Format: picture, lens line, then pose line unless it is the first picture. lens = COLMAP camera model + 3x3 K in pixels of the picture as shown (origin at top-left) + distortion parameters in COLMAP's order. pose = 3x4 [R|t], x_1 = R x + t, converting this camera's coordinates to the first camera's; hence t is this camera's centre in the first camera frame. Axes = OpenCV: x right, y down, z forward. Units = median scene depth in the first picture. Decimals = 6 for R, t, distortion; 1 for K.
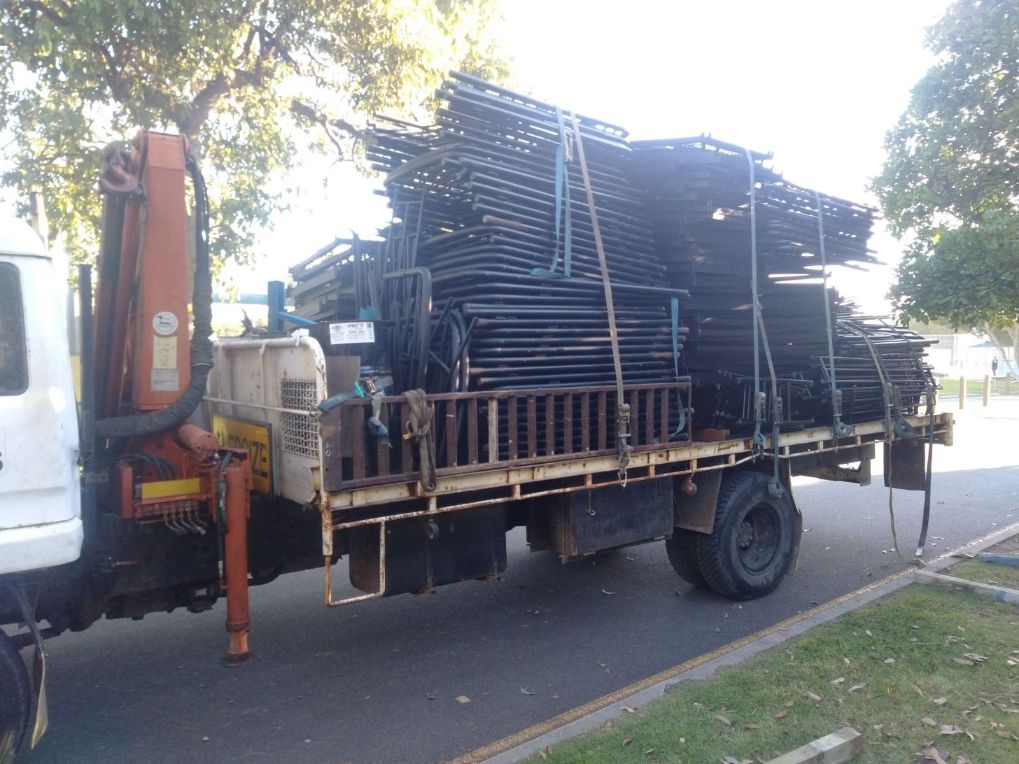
lens RADIAL K [[820.5, 0, 522.9], [0, 820.5, 381.5], [0, 0, 1]] dist [0.090193, -0.114093]
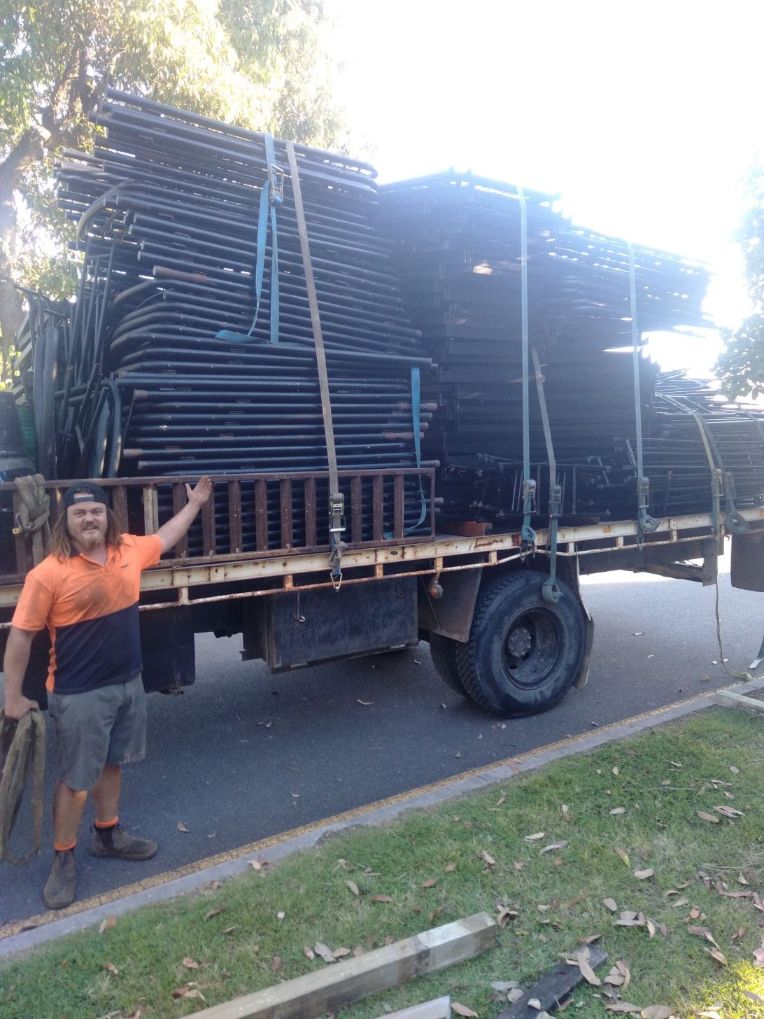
lens RADIAL K [[810.2, 0, 382.0], [0, 810.2, 509.5], [0, 0, 1]] dist [0.118097, -0.212942]
pose [[0.994514, 0.011987, -0.103918, 0.243433], [-0.006064, 0.998349, 0.057125, -0.003686], [0.104432, -0.056182, 0.992944, 0.162022]]
